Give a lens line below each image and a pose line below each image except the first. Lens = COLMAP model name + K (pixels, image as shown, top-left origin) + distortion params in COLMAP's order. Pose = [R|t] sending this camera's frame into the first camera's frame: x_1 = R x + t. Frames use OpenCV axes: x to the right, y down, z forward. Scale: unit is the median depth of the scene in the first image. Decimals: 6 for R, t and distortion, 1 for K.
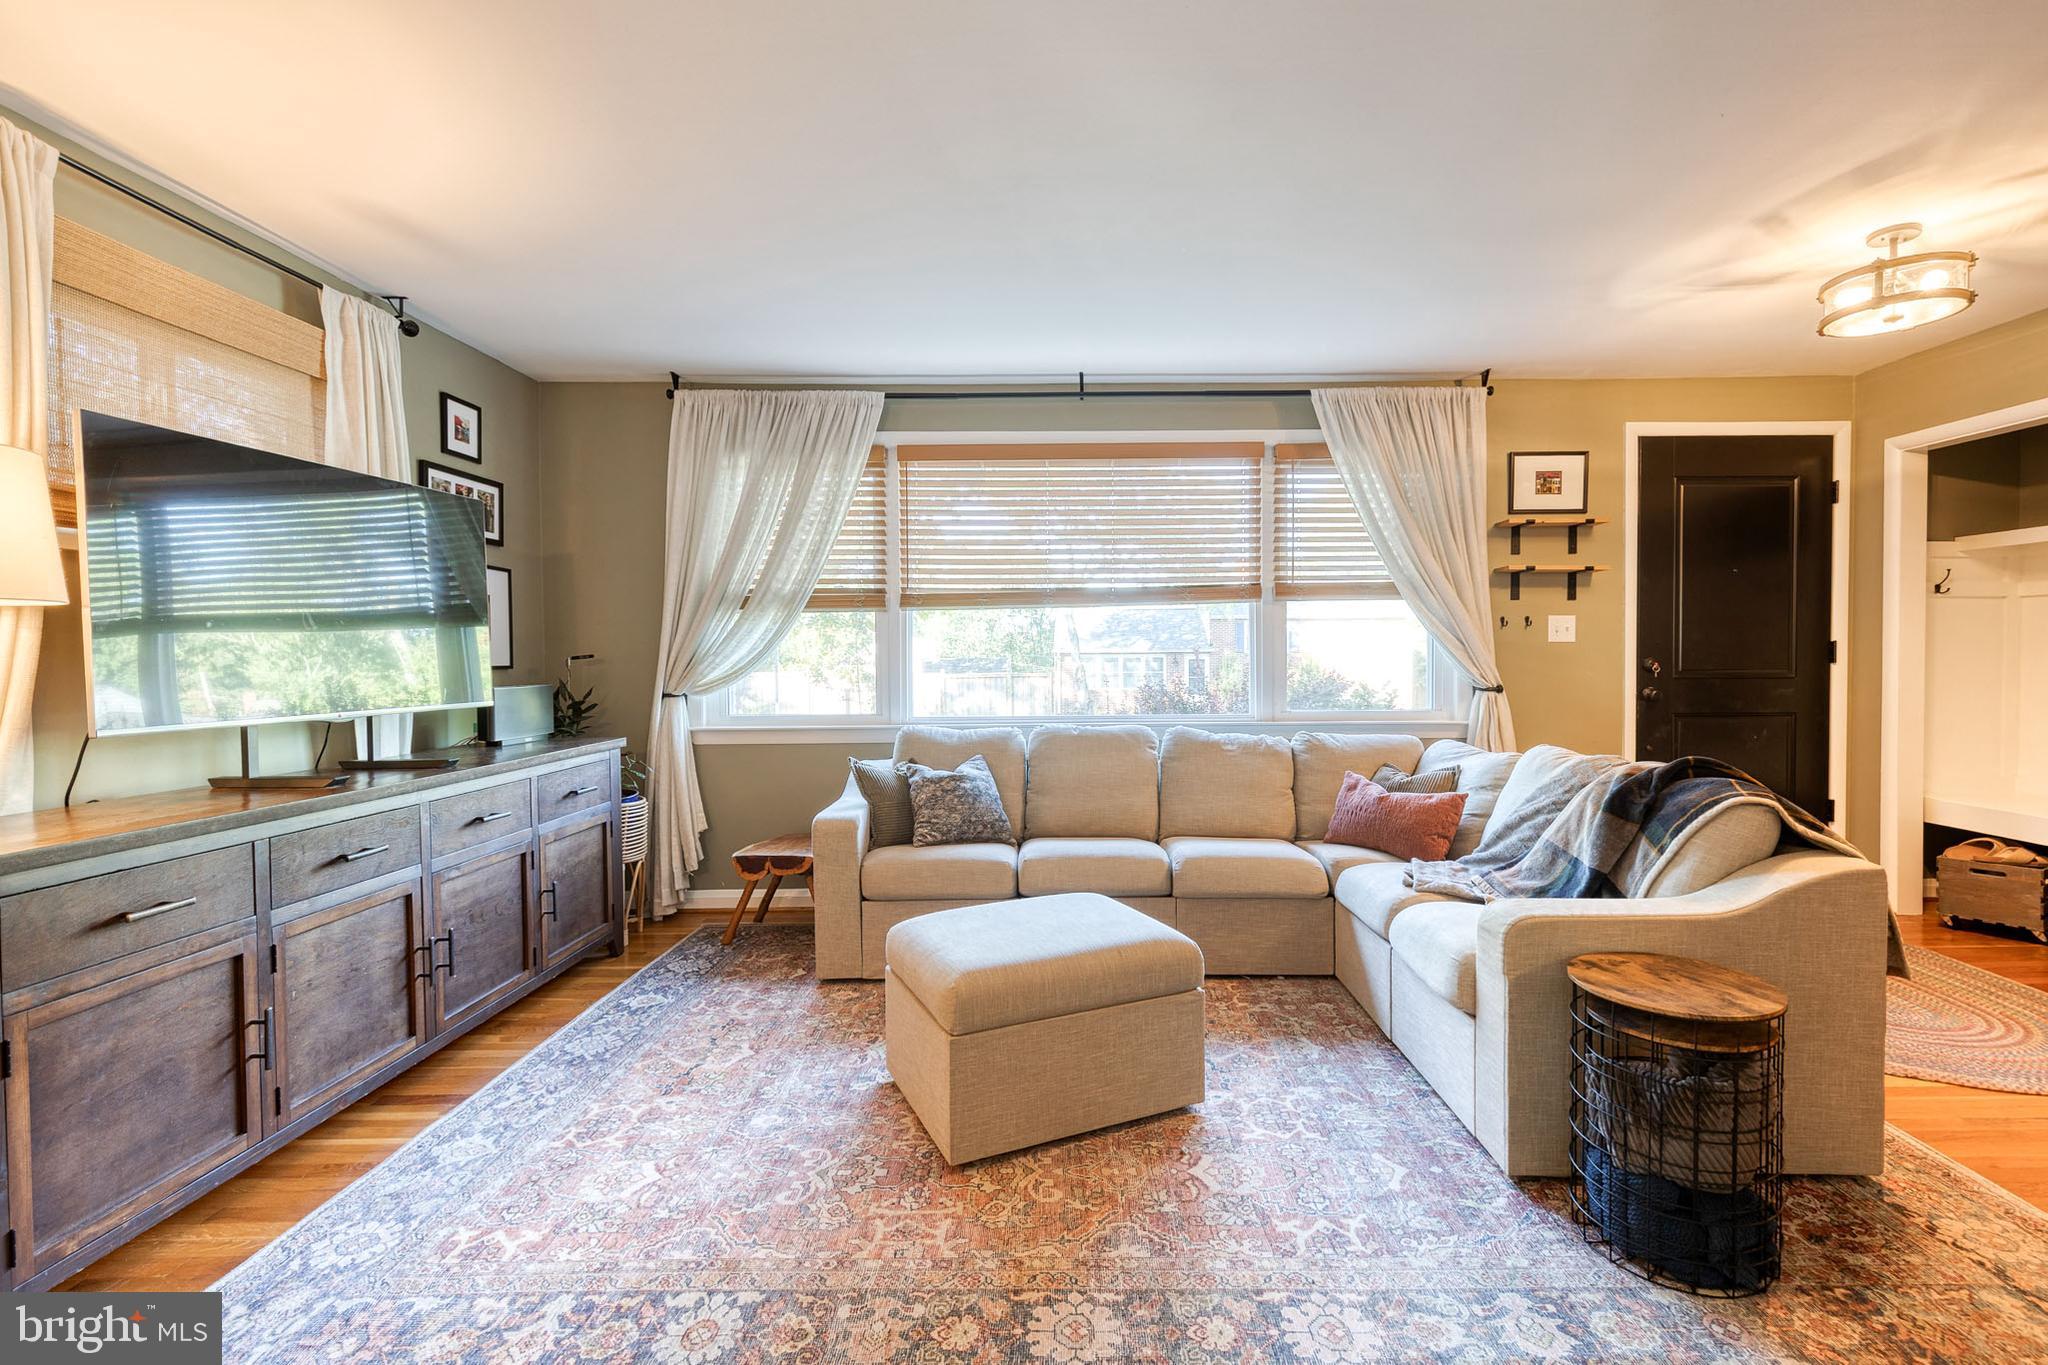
lens RADIAL K [[941.9, 0, 1074.4], [0, 941.9, 673.7], [0, 0, 1]] dist [0.009350, -0.000228]
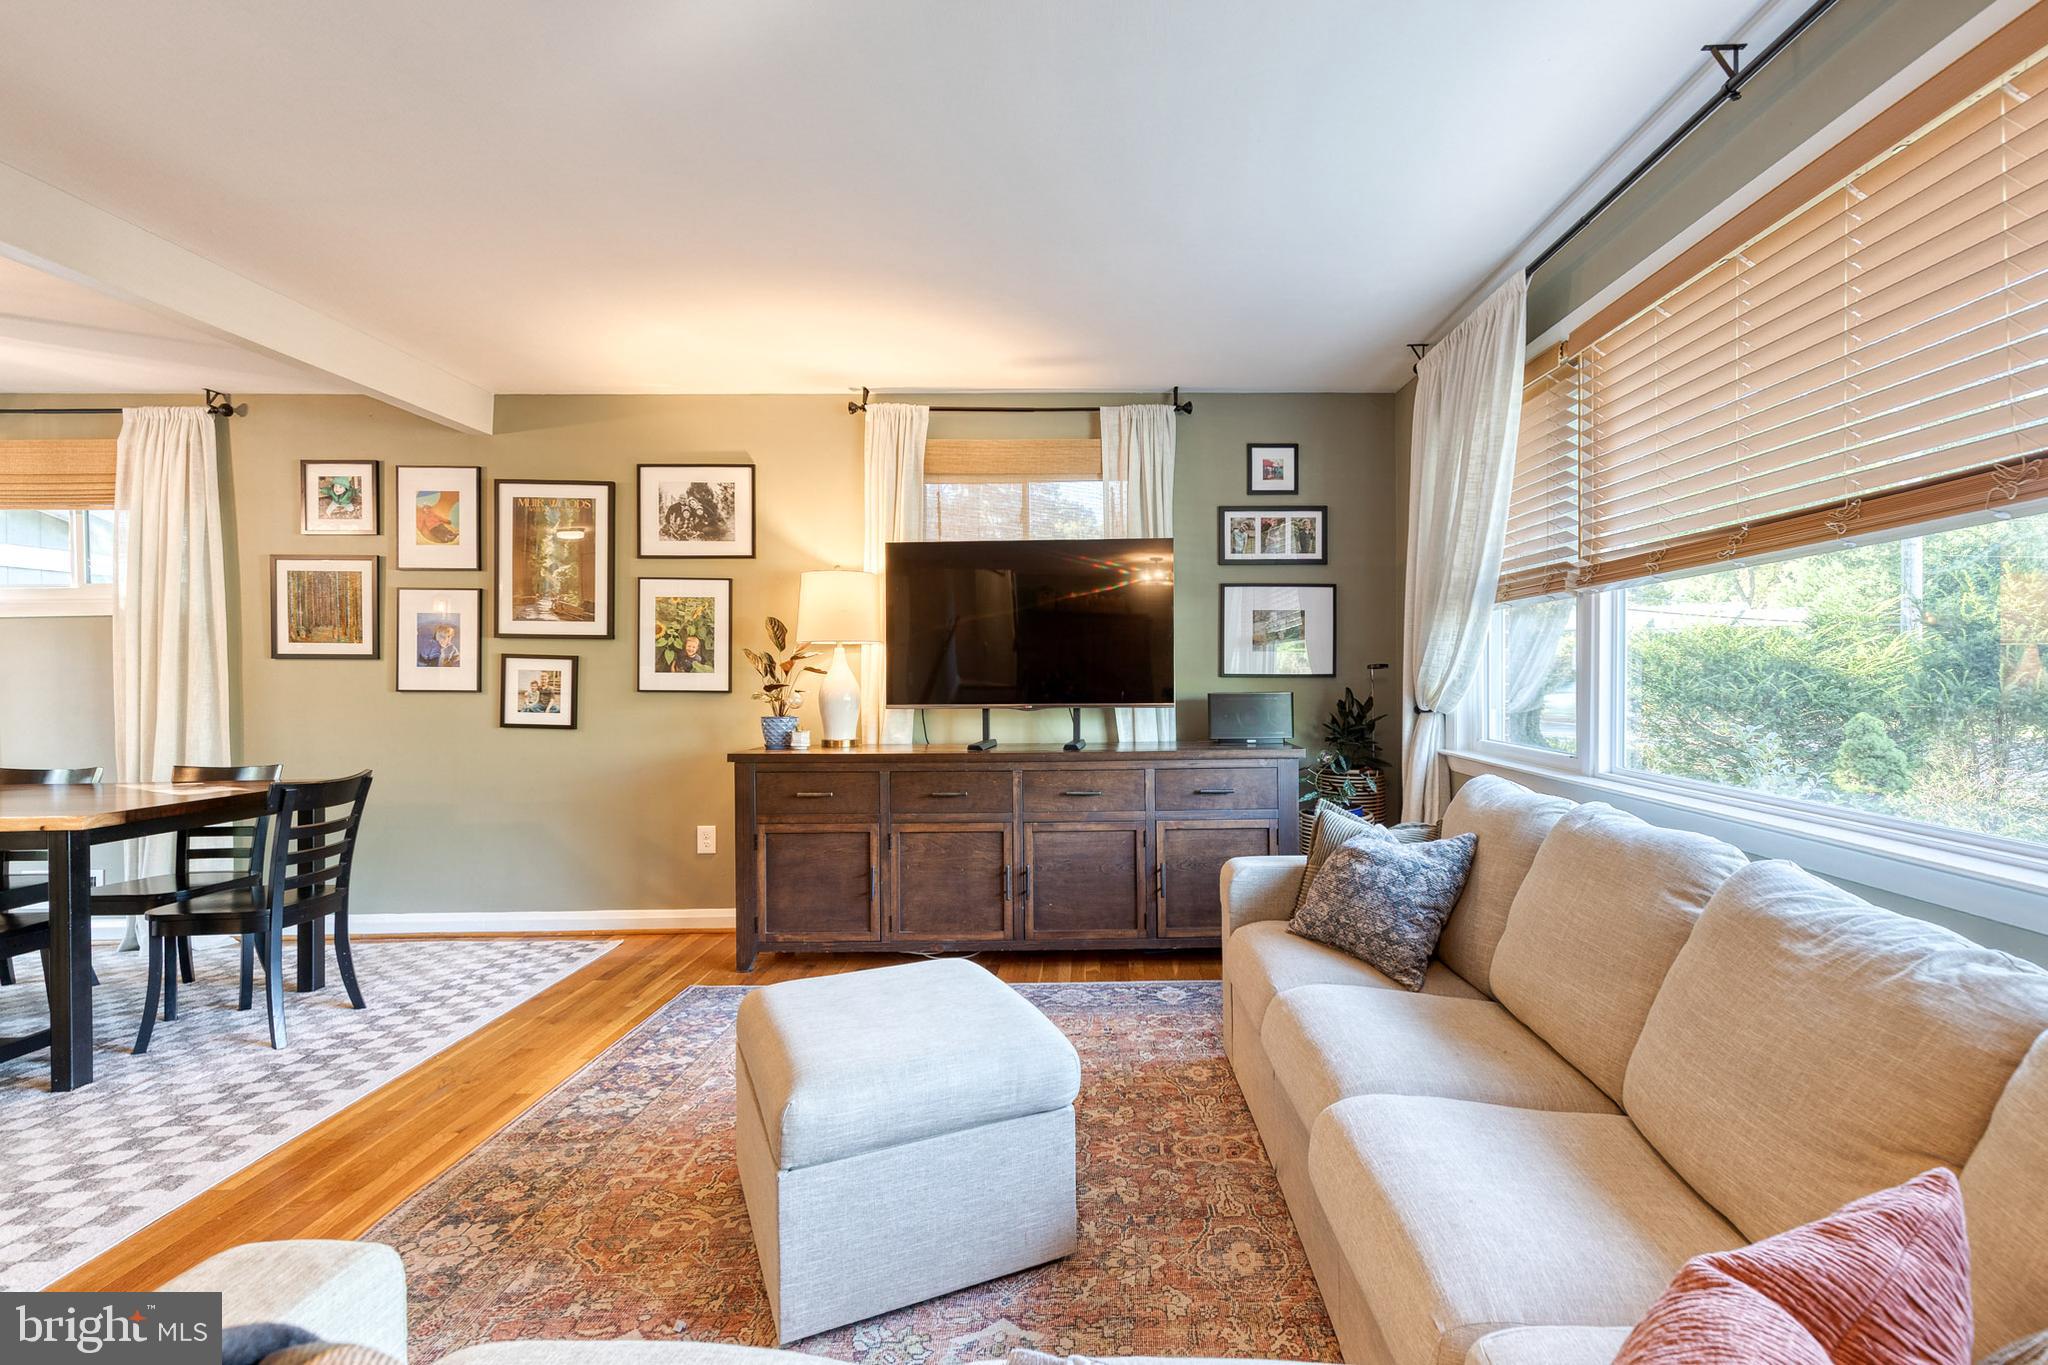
lens RADIAL K [[962.8, 0, 1108.4], [0, 962.8, 673.1], [0, 0, 1]] dist [0.004210, -0.000048]
pose [[0.011988, 0.012169, -0.999854, 0.556527], [-0.015206, 0.999813, 0.011986, -0.021440], [0.999813, 0.015060, 0.012171, 0.829668]]
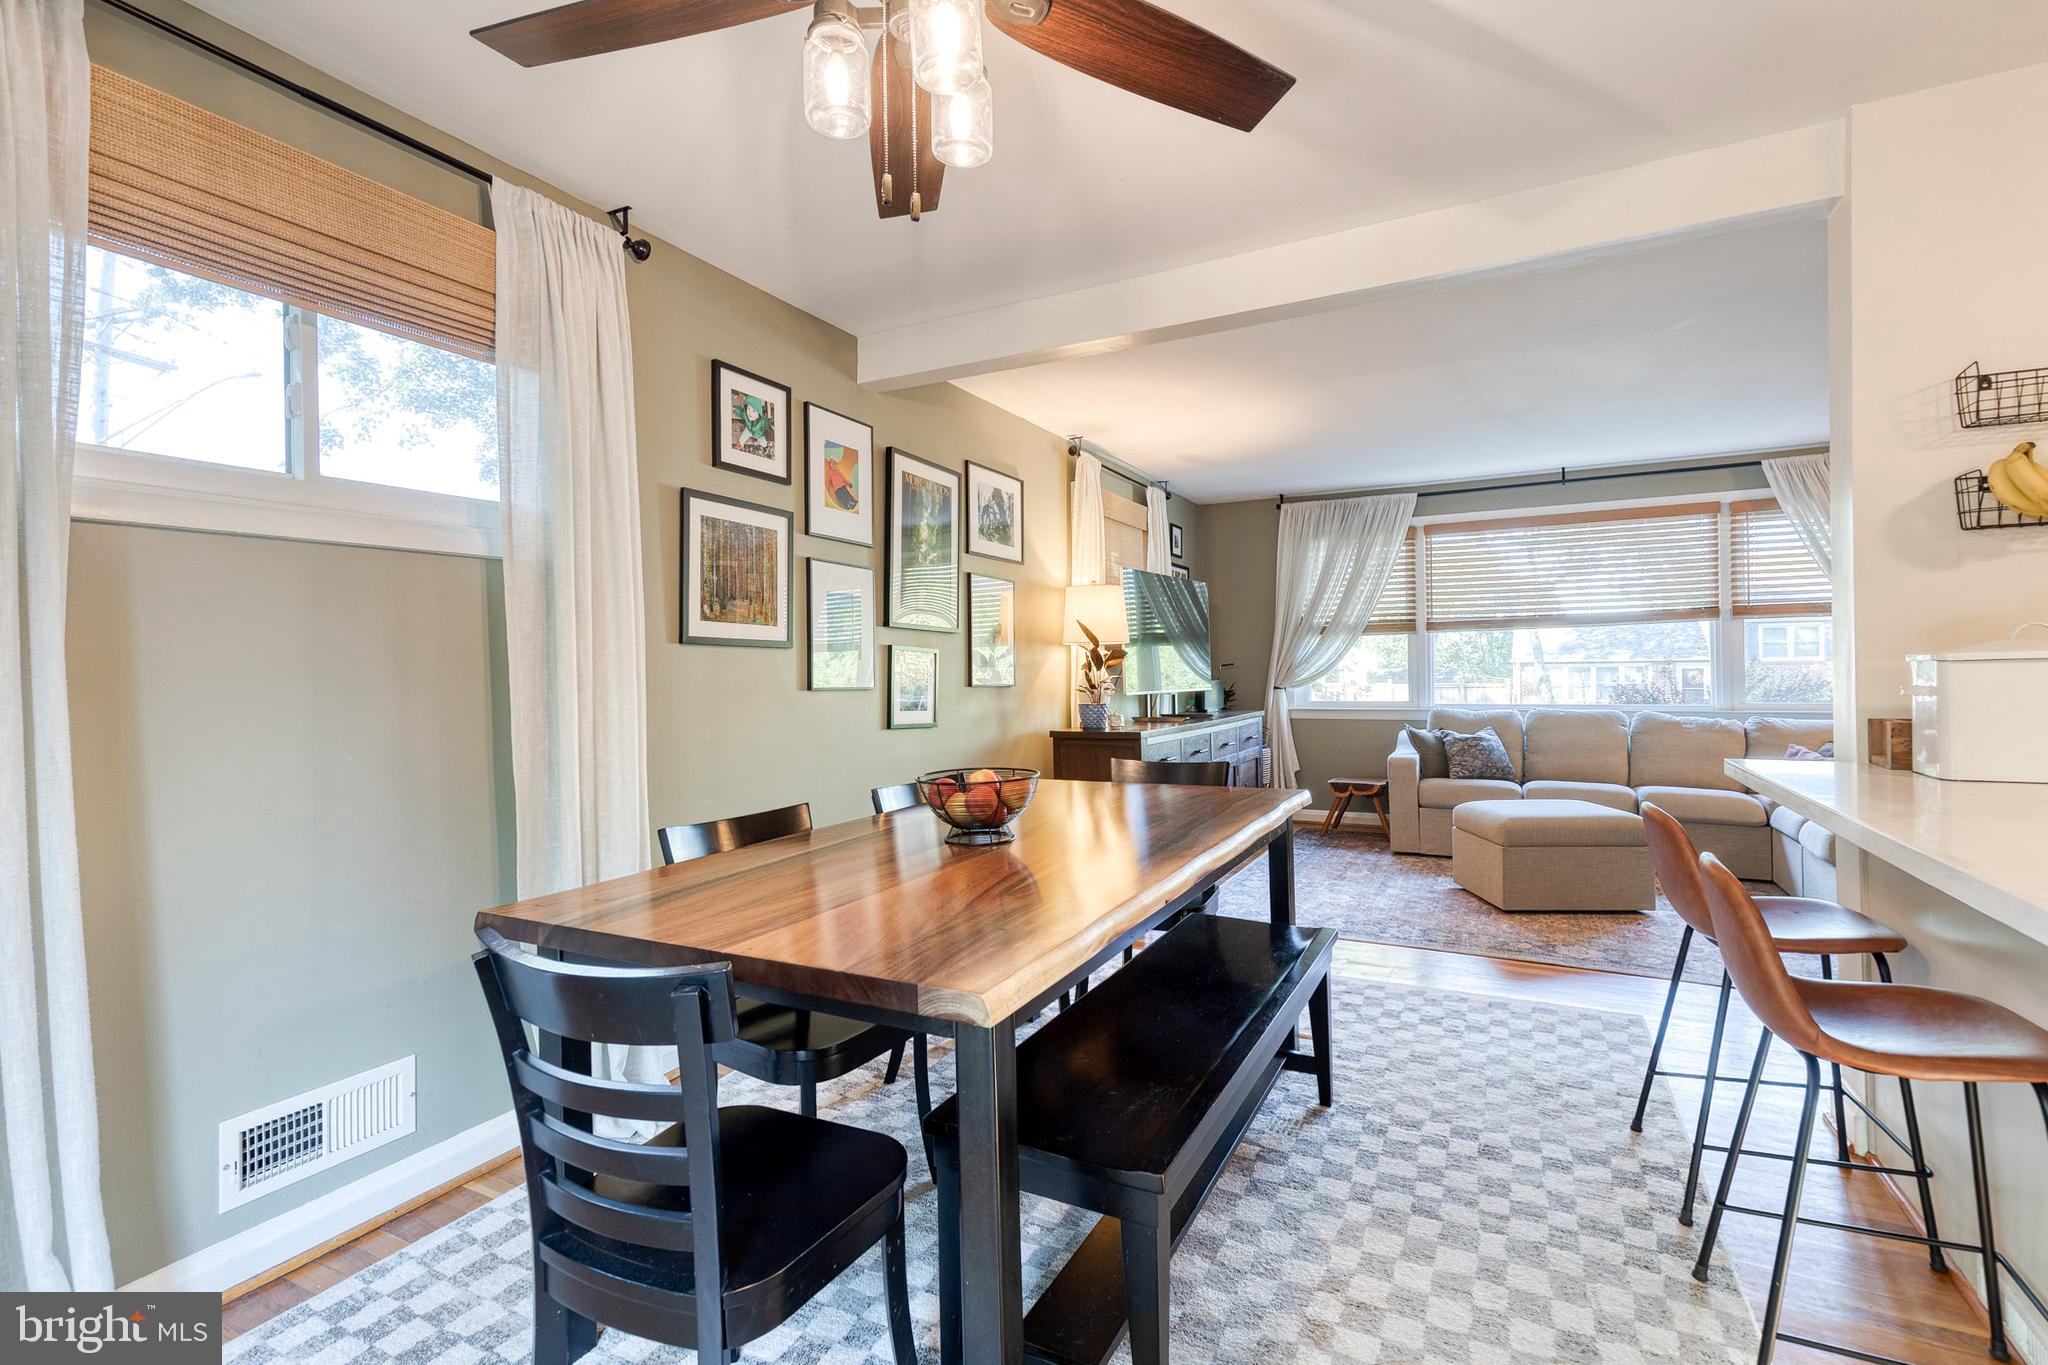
lens RADIAL K [[929.8, 0, 1029.6], [0, 929.8, 667.9], [0, 0, 1]] dist [-0.000580, -0.000773]
pose [[0.880096, -0.005765, -0.474761, -0.045160], [-0.004084, 0.999797, -0.019710, 0.025736], [0.474779, 0.019285, 0.879894, -0.755296]]
